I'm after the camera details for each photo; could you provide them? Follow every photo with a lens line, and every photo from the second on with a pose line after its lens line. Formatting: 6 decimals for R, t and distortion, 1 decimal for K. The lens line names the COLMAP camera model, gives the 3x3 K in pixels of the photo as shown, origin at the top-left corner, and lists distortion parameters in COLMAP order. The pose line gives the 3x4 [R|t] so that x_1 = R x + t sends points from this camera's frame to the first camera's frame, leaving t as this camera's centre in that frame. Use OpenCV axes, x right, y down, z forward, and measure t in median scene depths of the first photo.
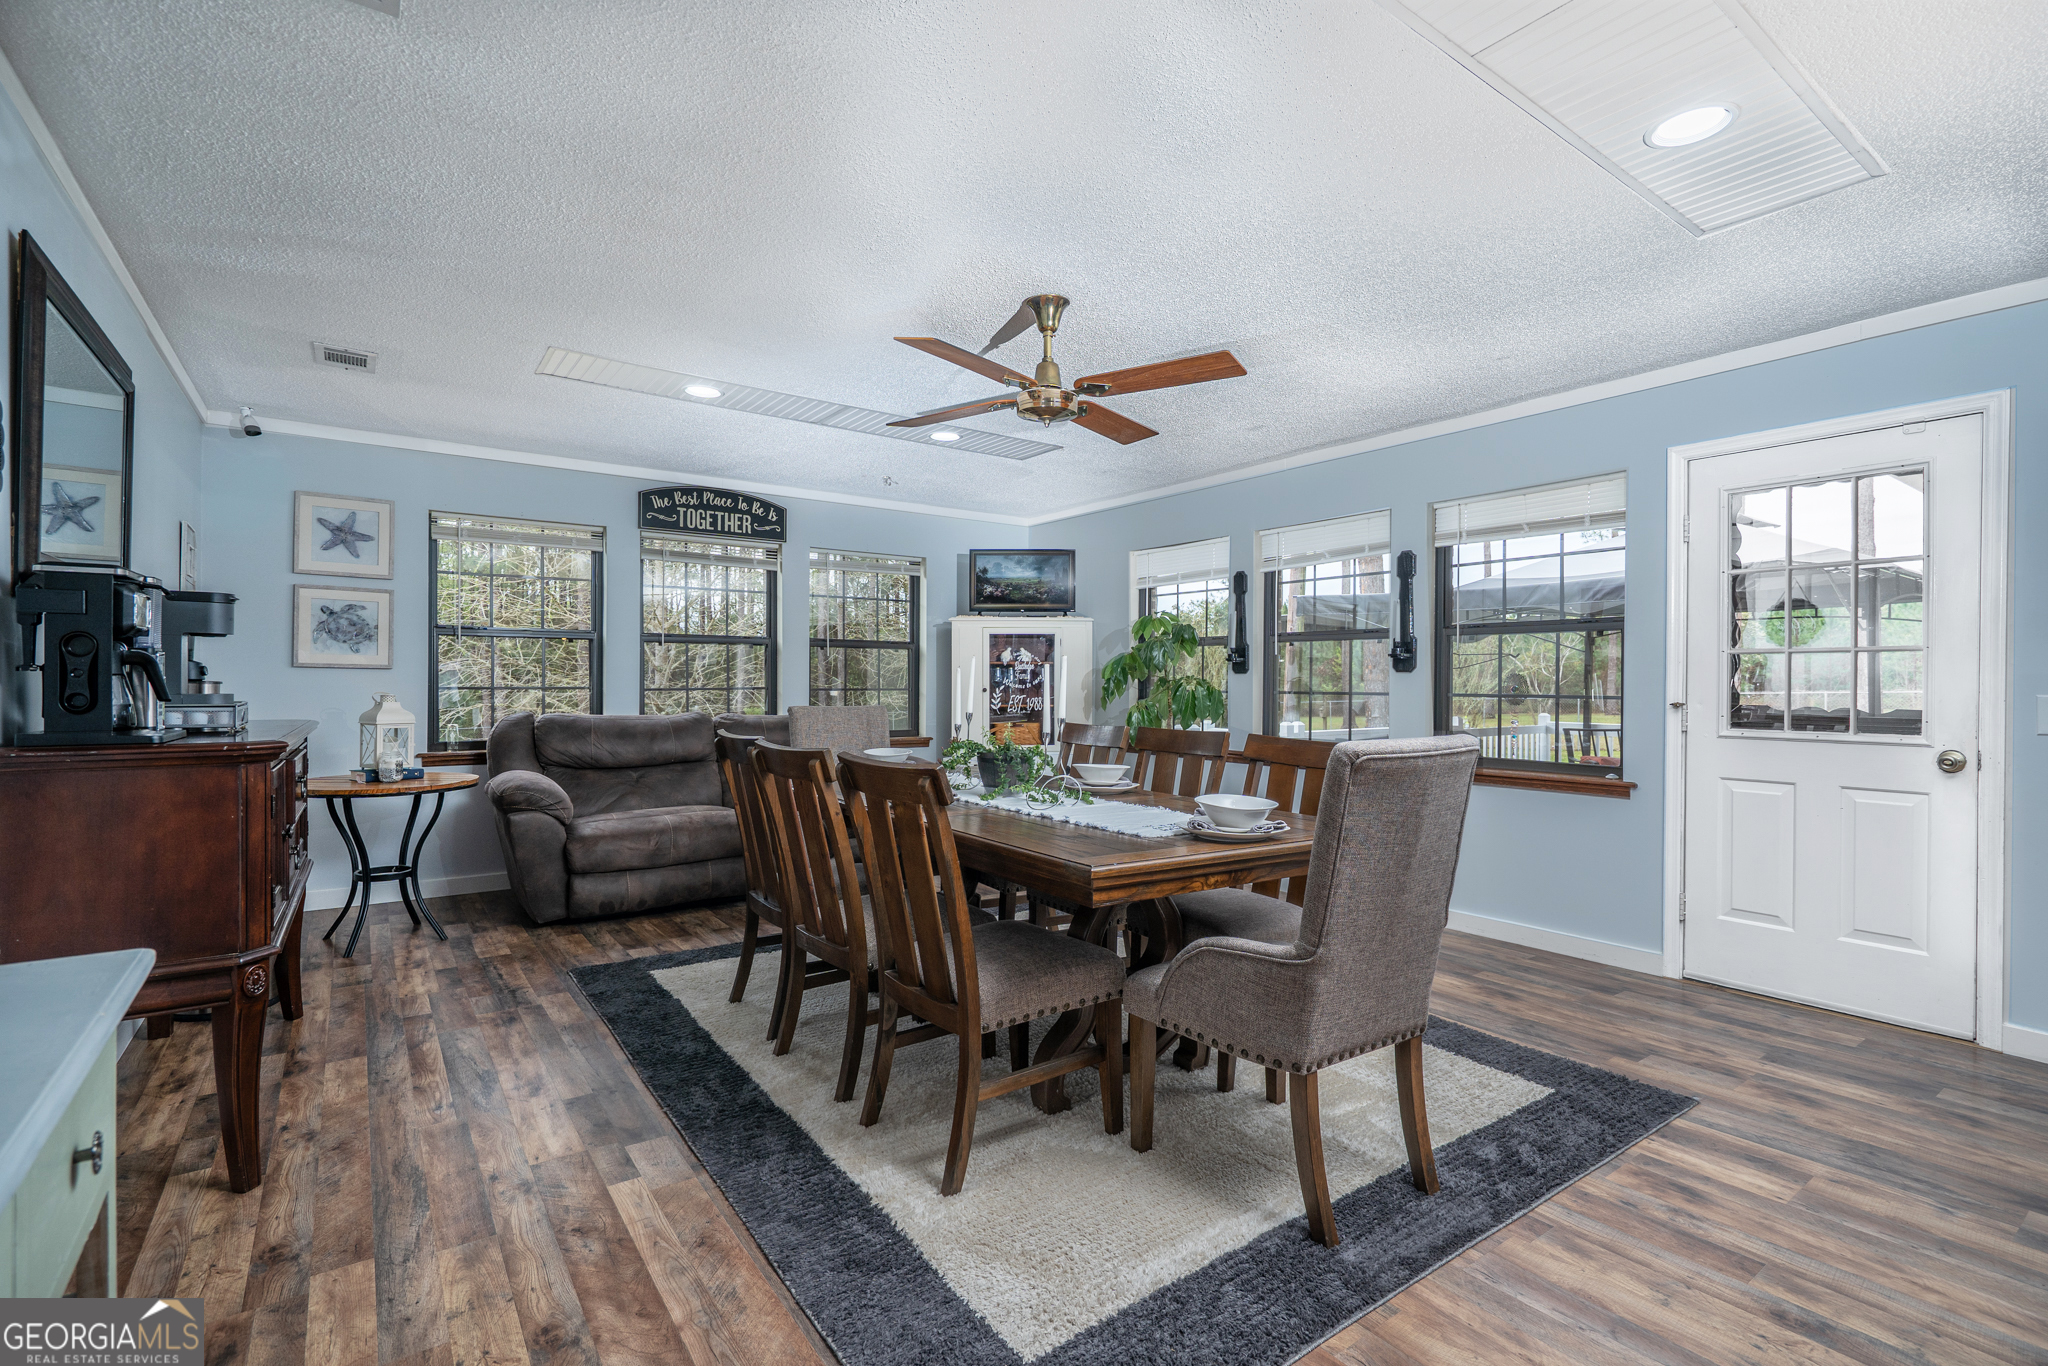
lens RADIAL K [[932.4, 0, 1020.5], [0, 932.4, 677.6], [0, 0, 1]] dist [-0.012590, 0.000630]
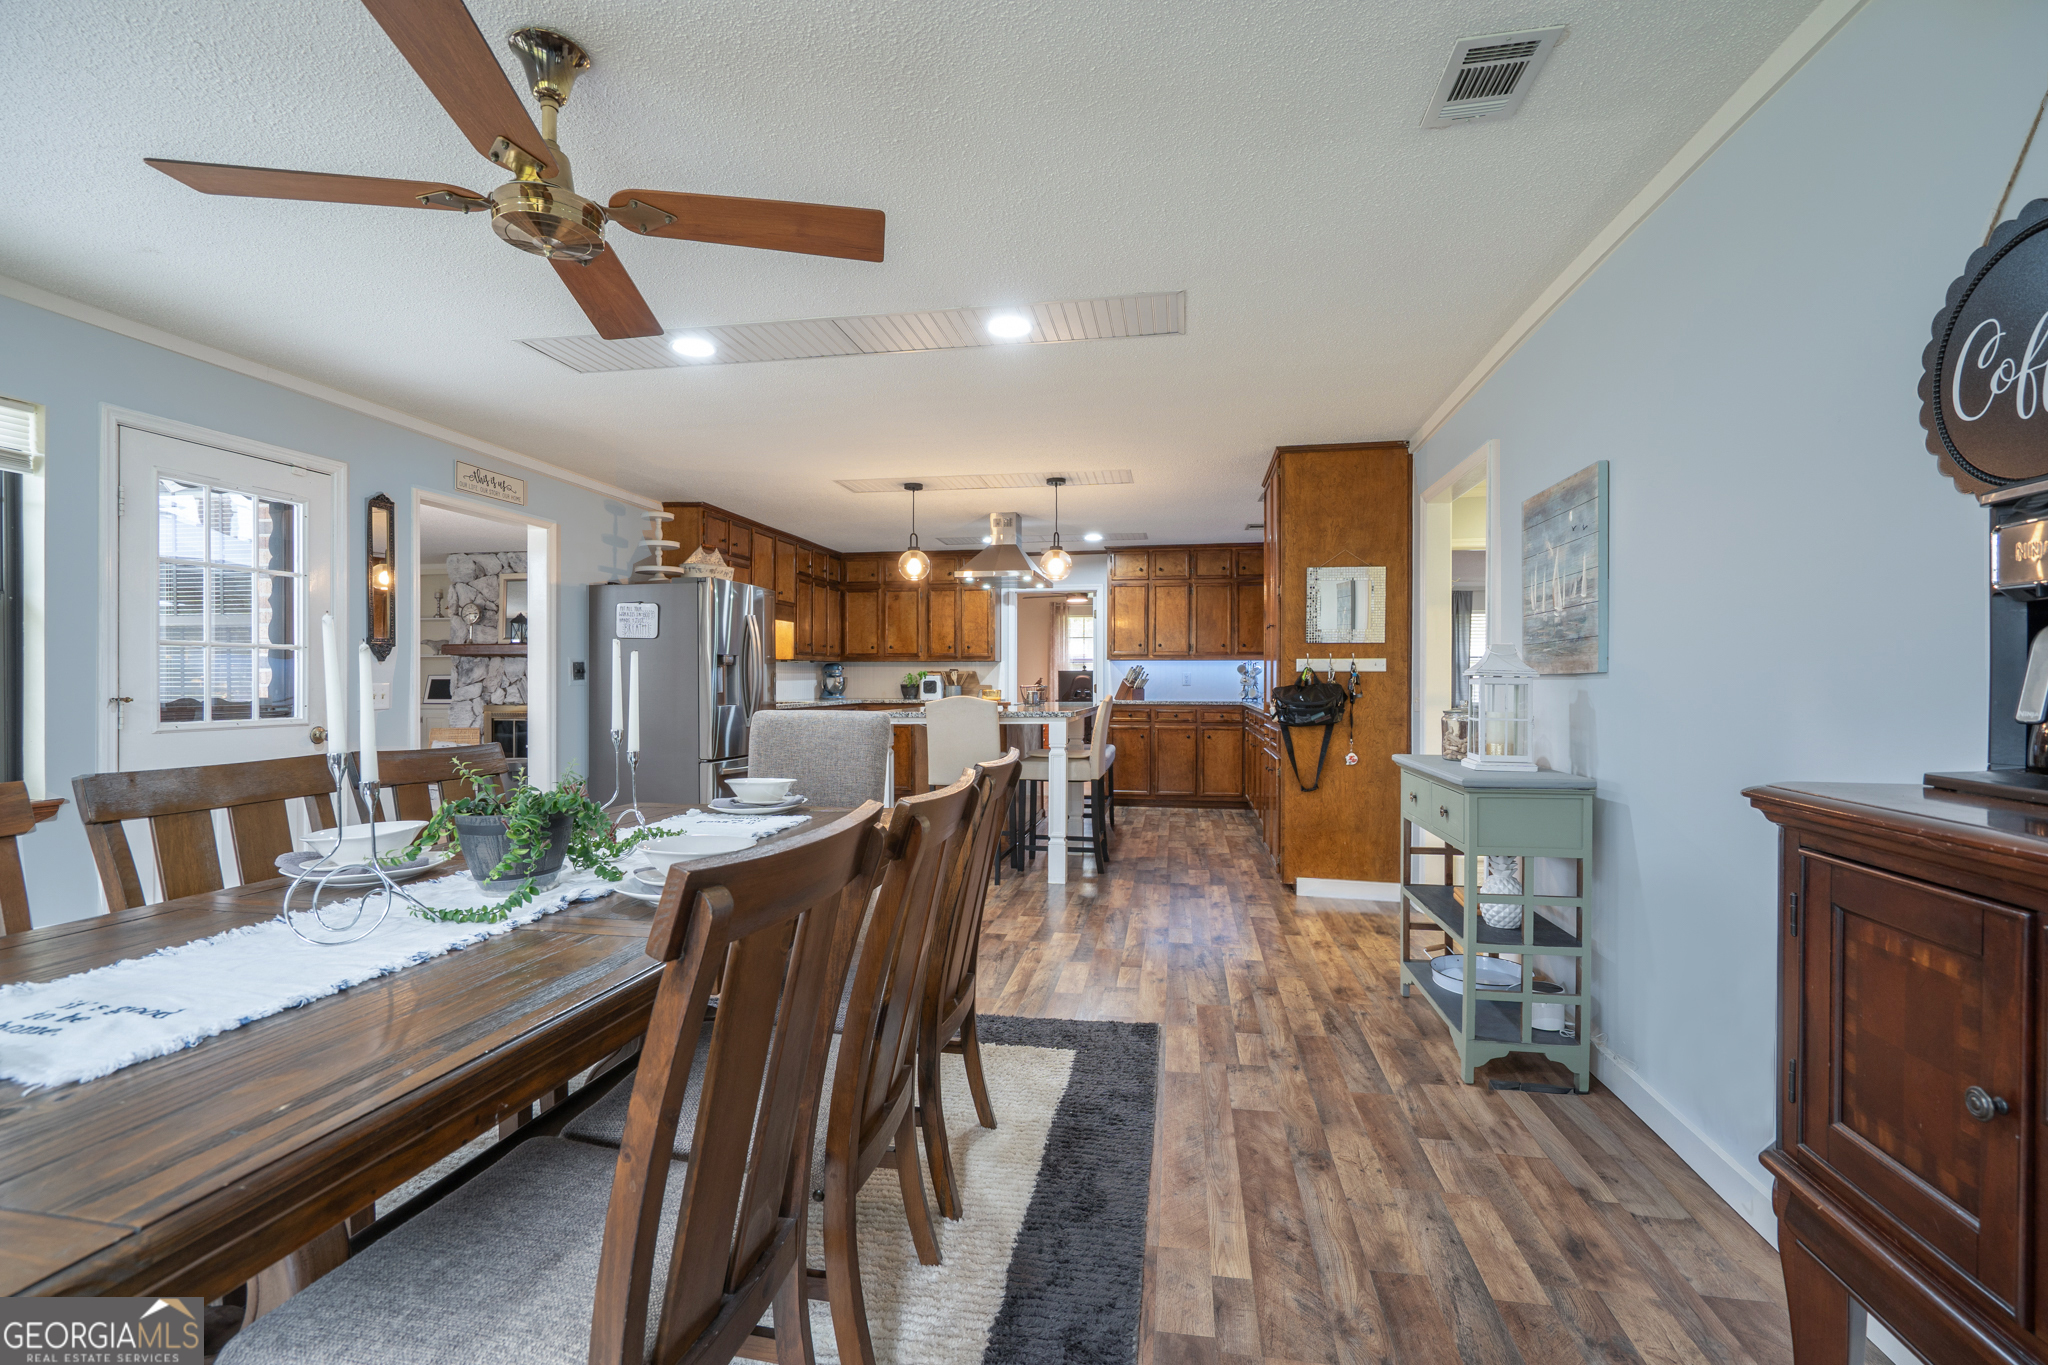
lens RADIAL K [[932.4, 0, 1029.5], [0, 932.4, 686.6], [0, 0, 1]] dist [-0.012590, 0.000630]
pose [[-0.711832, -0.009551, 0.702285, -0.394283], [-0.006227, 0.999954, 0.007287, 0.002489], [-0.702322, 0.000814, -0.711859, 0.772059]]
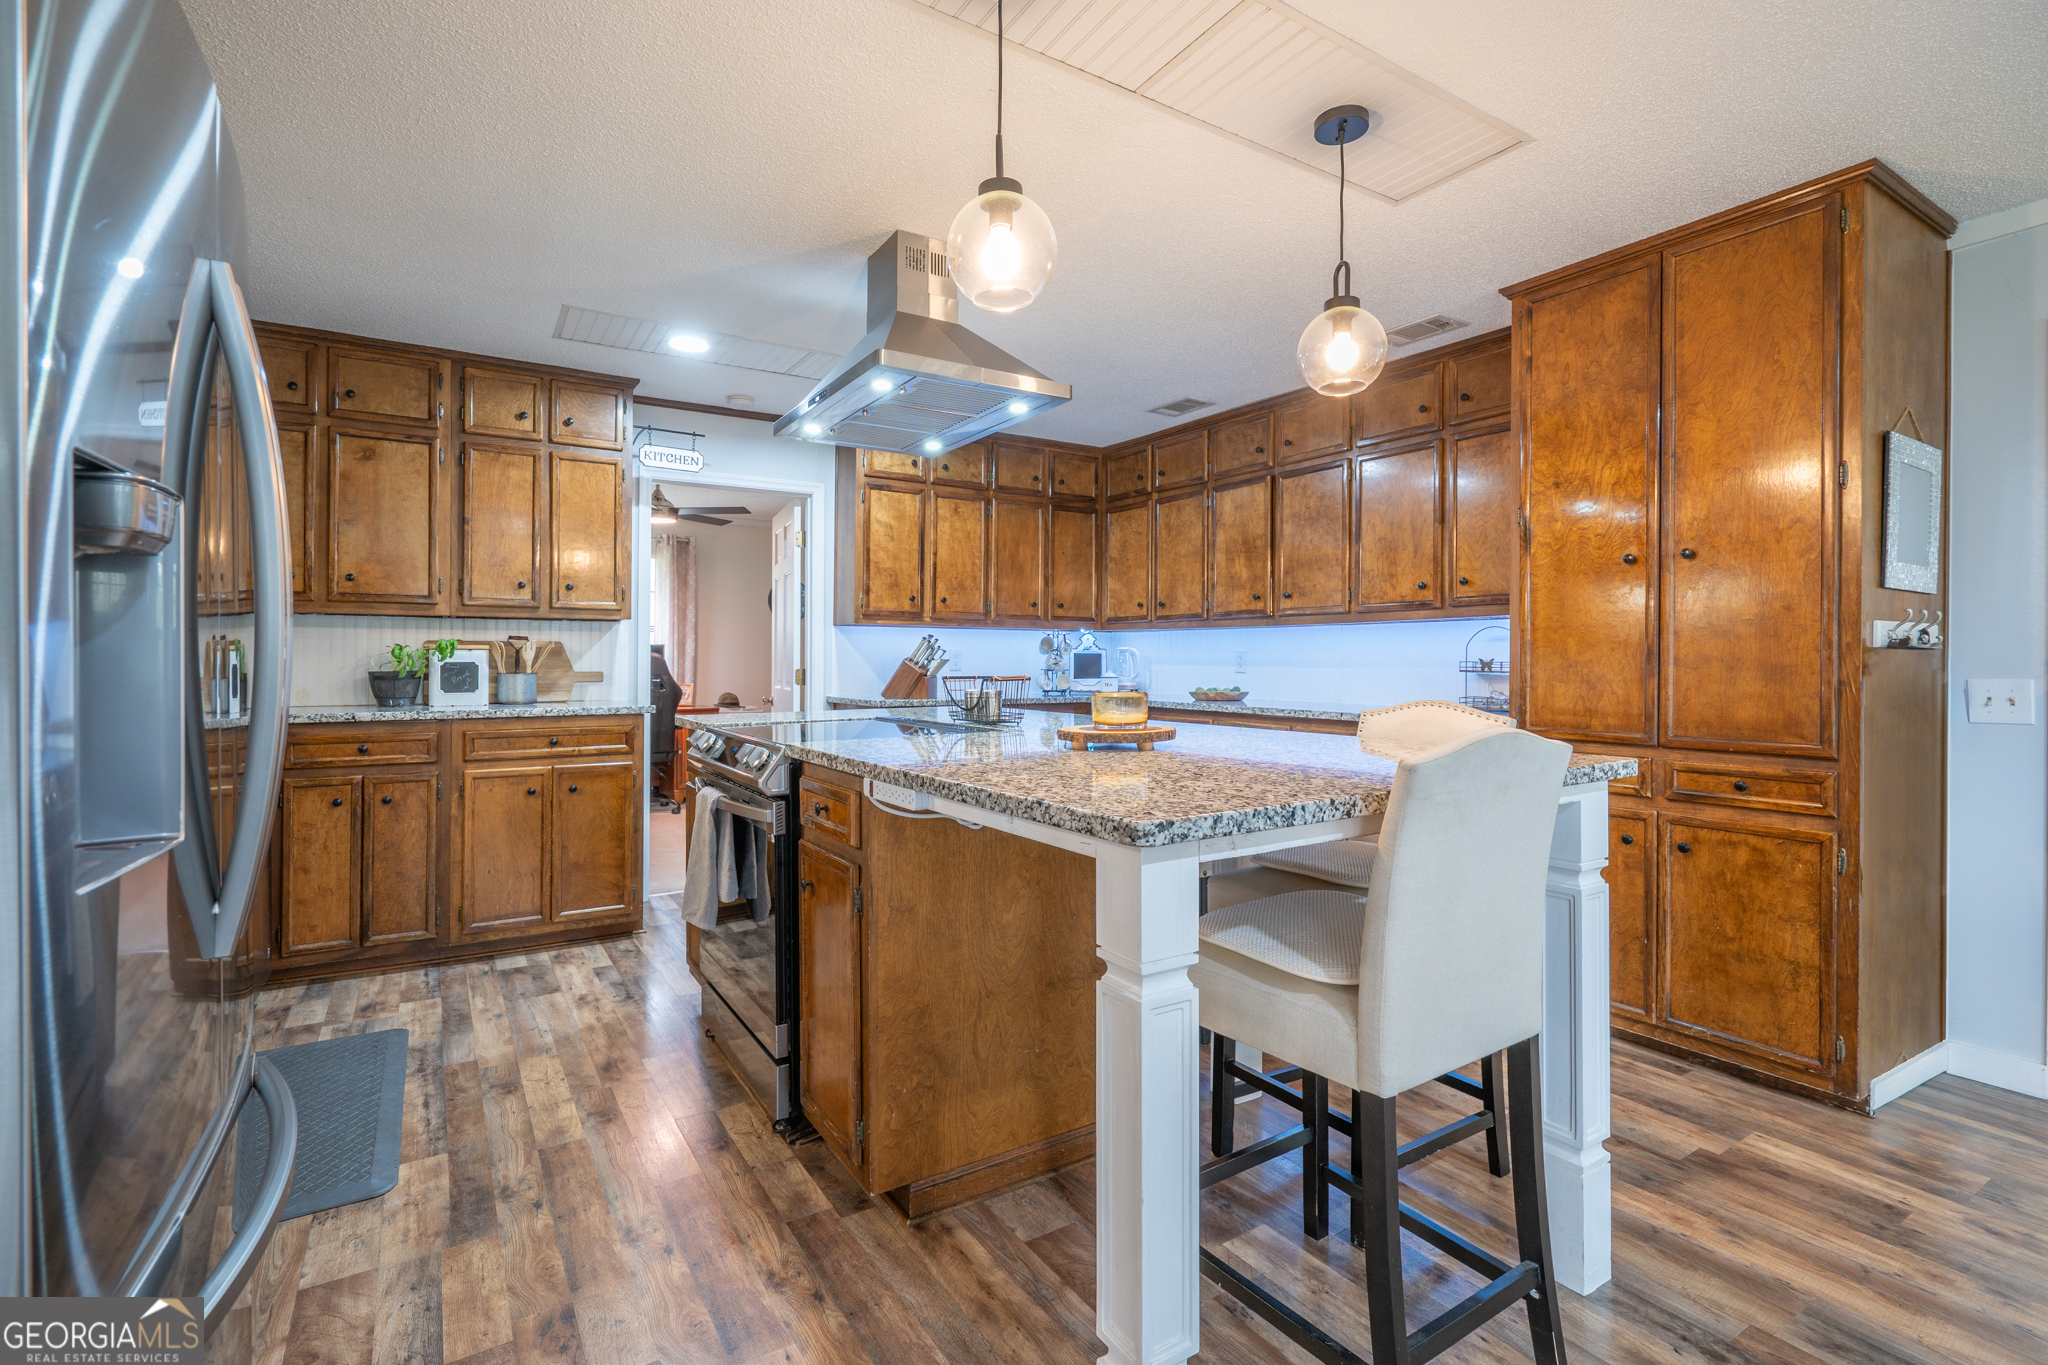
lens RADIAL K [[932.4, 0, 1009.3], [0, 932.4, 662.9], [0, 0, 1]] dist [-0.012590, 0.000630]
pose [[-0.997784, -0.007266, 0.066145, 0.564801], [-0.007250, 0.999974, 0.000483, 0.002054], [-0.066147, 0.000003, -0.997810, 0.327240]]
